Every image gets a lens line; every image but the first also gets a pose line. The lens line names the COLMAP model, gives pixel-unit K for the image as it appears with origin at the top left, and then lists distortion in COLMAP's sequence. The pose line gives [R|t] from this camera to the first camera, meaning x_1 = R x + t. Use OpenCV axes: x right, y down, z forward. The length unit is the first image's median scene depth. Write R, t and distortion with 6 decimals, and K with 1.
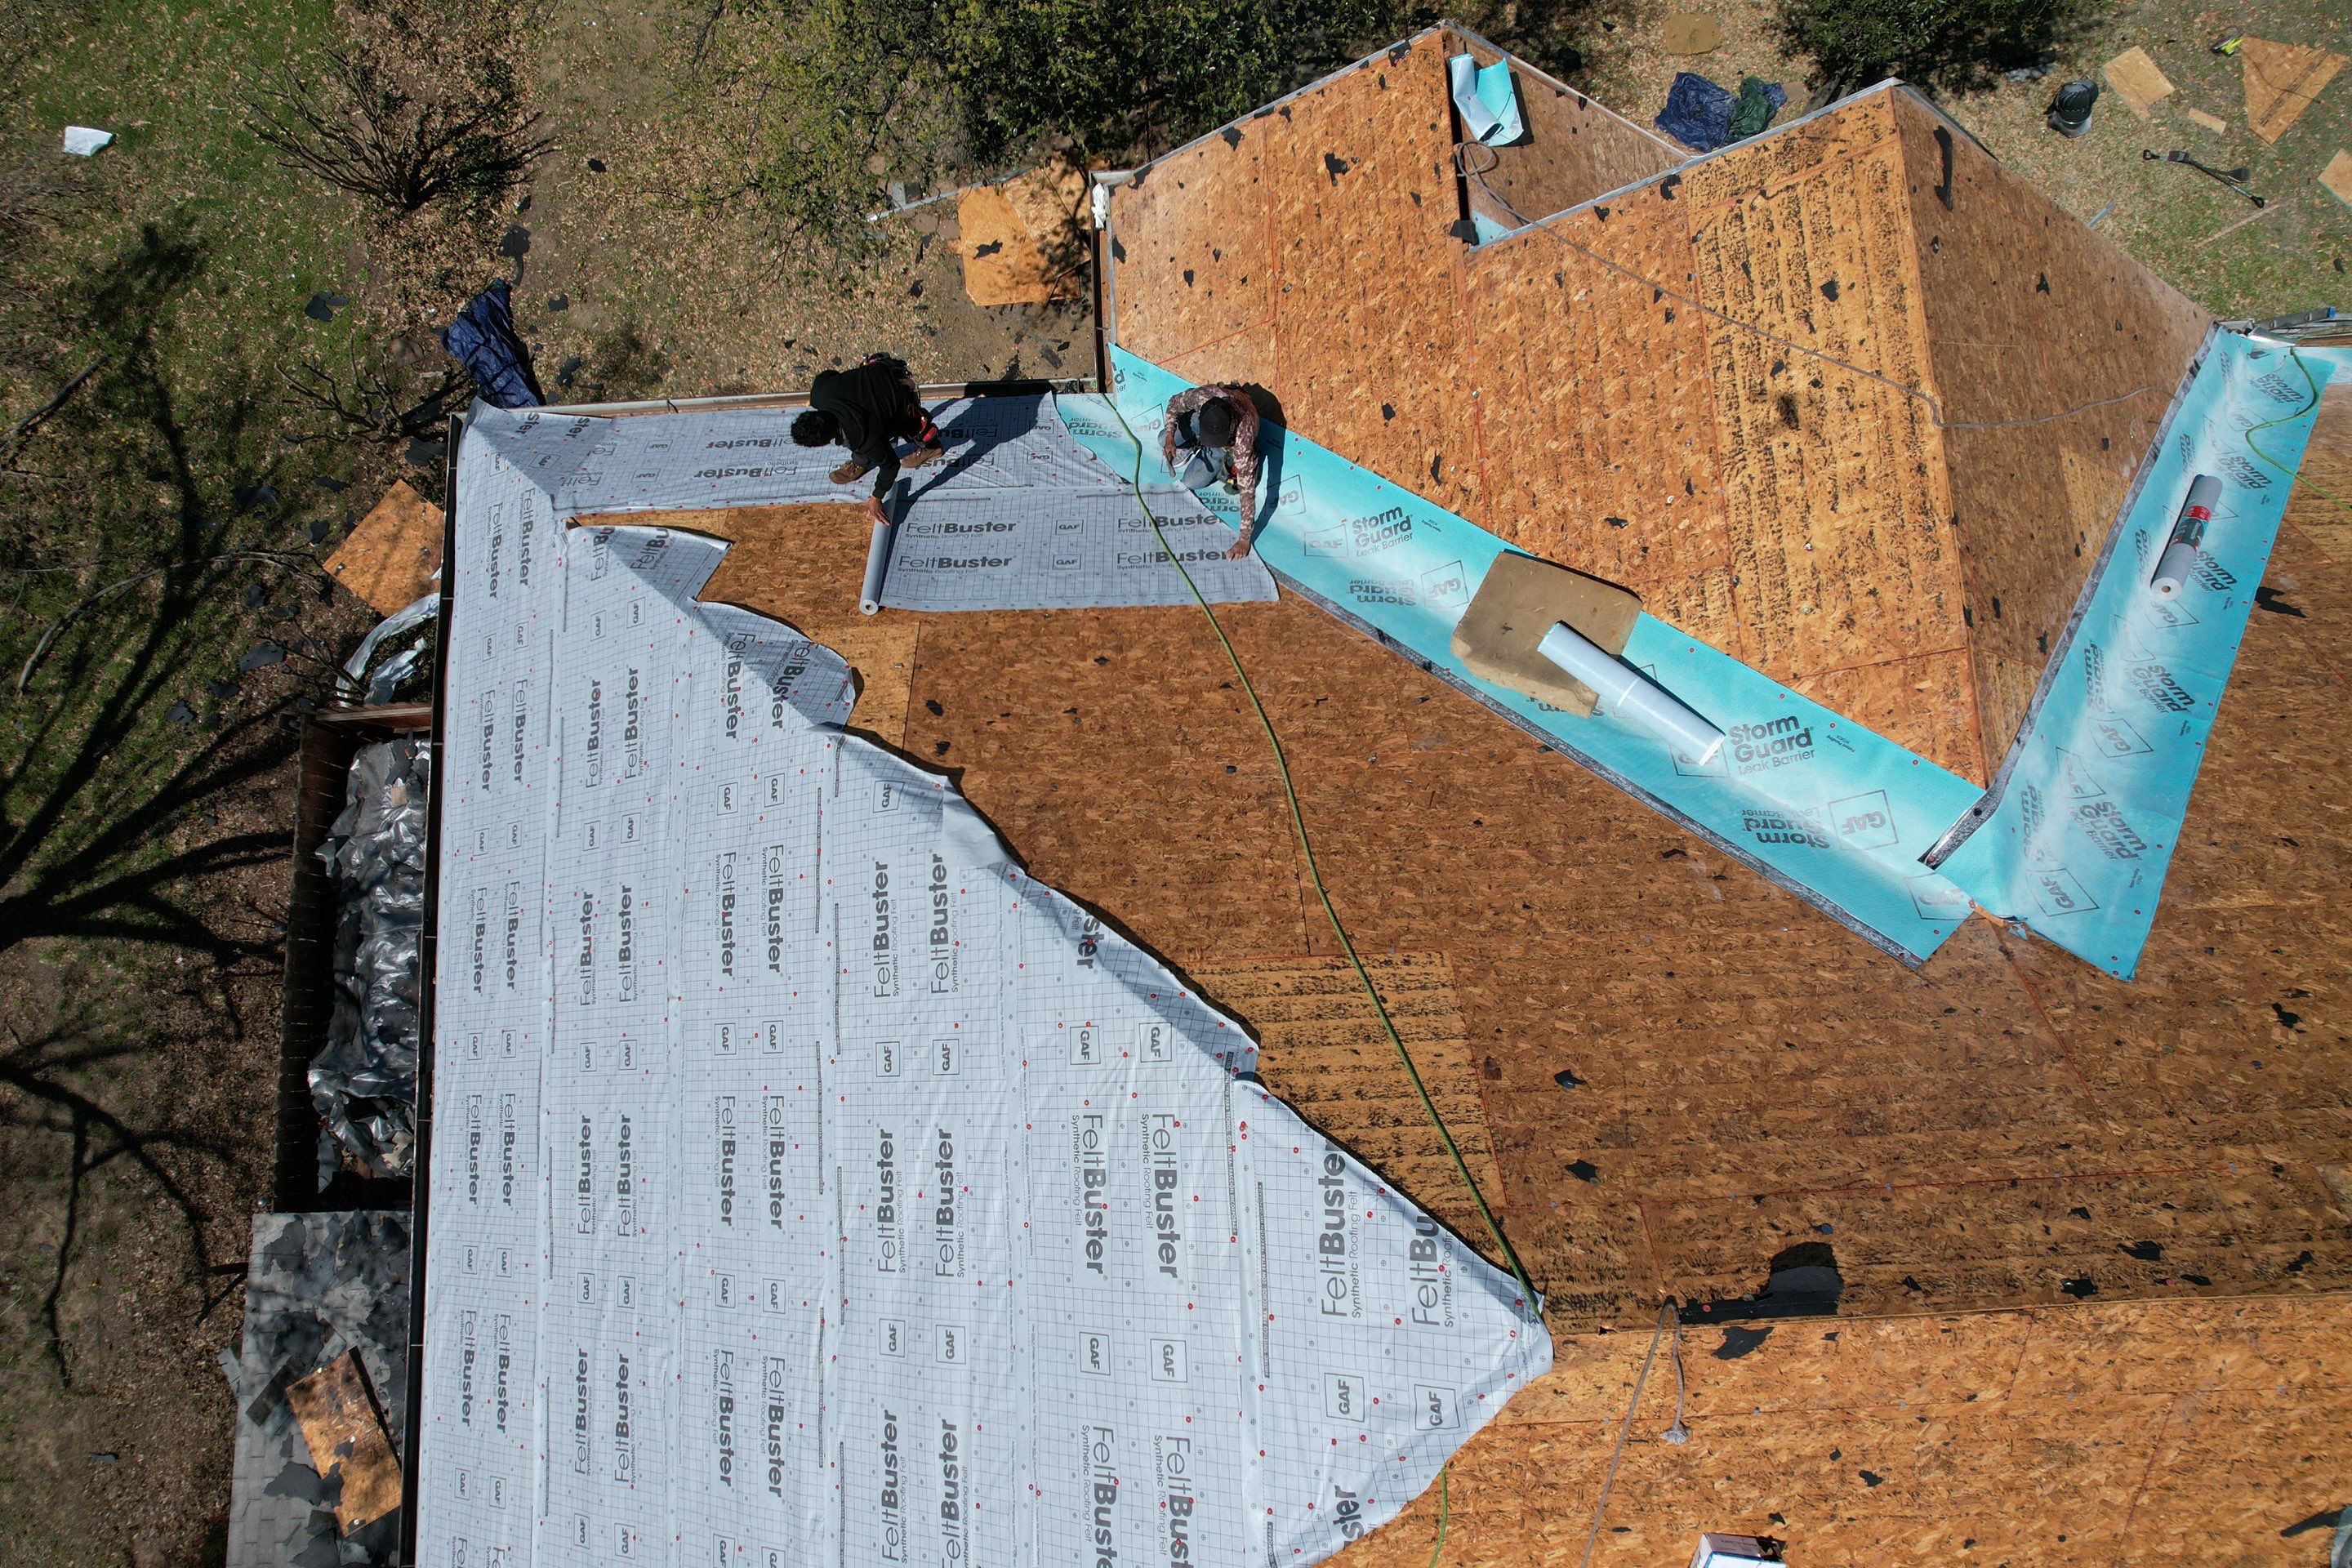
lens RADIAL K [[1508.3, 0, 1172.8], [0, 1508.3, 783.5], [0, 0, 1]] dist [-0.083520, 0.078365]
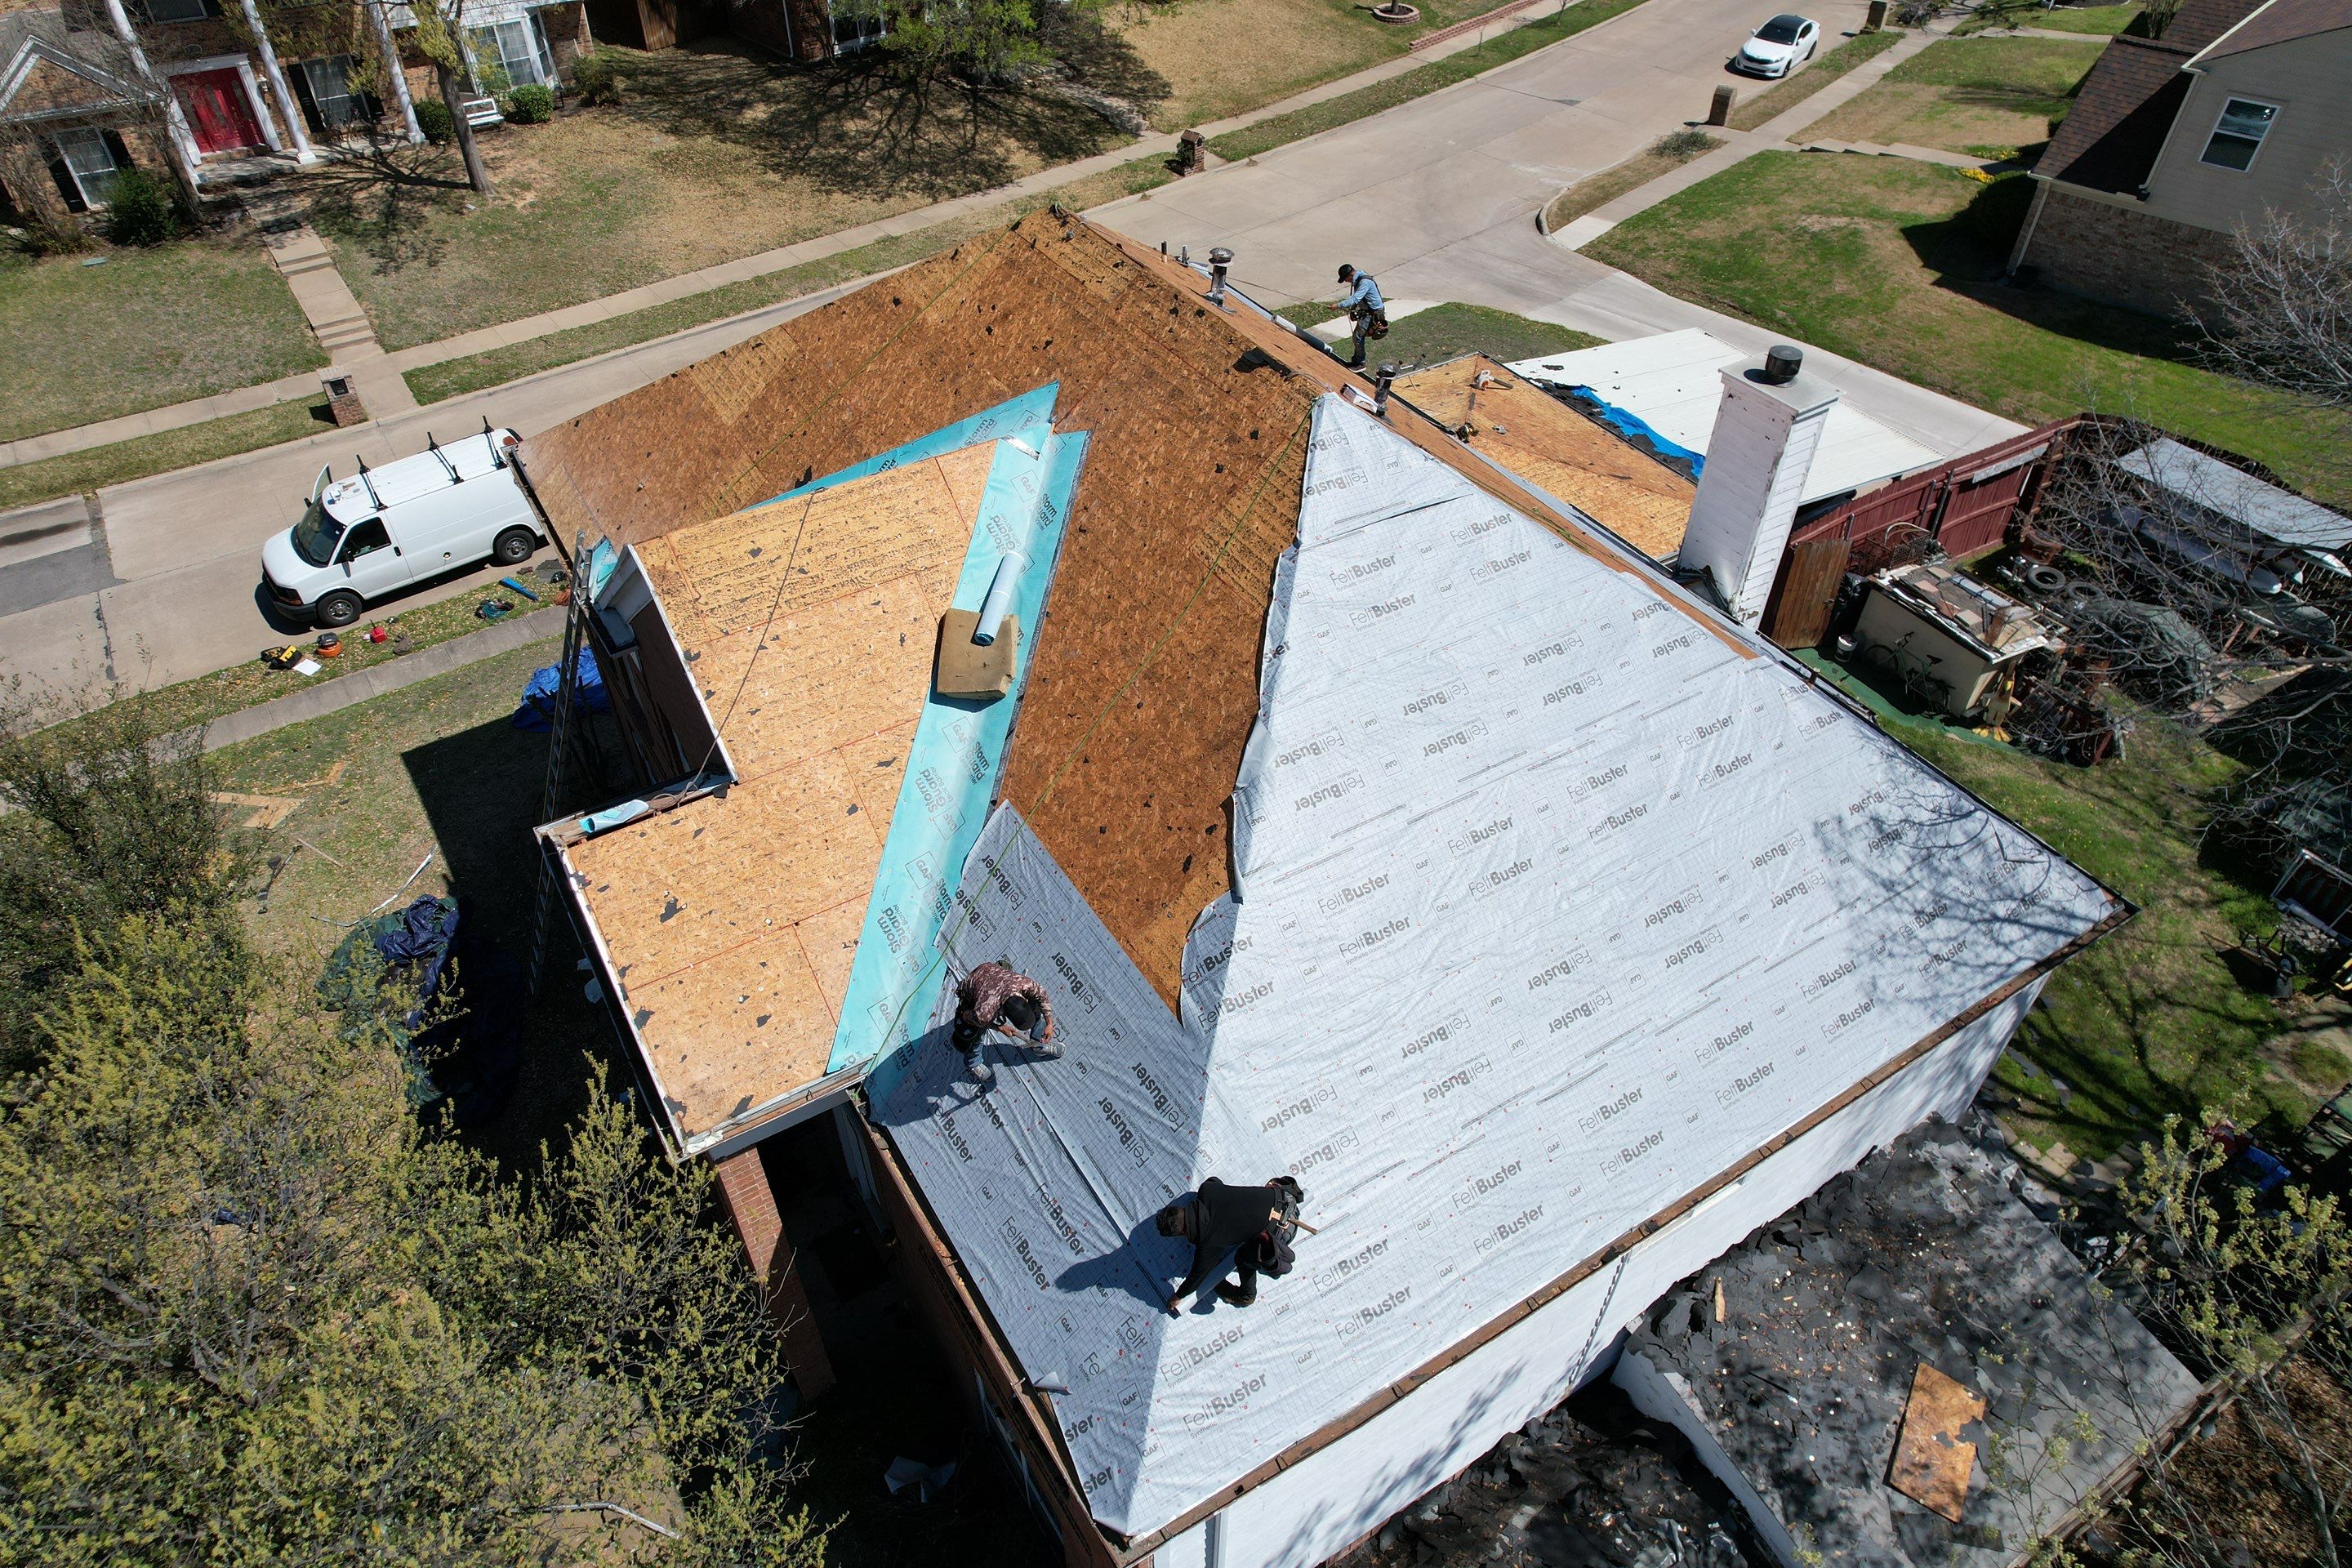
lens RADIAL K [[1508.3, 0, 1172.8], [0, 1508.3, 783.5], [0, 0, 1]] dist [-0.083520, 0.078365]
pose [[-0.482165, -0.596893, 0.641276, -1.105360], [0.860467, -0.185081, 0.474701, -0.788705], [-0.164658, 0.780681, 0.602847, 0.034636]]
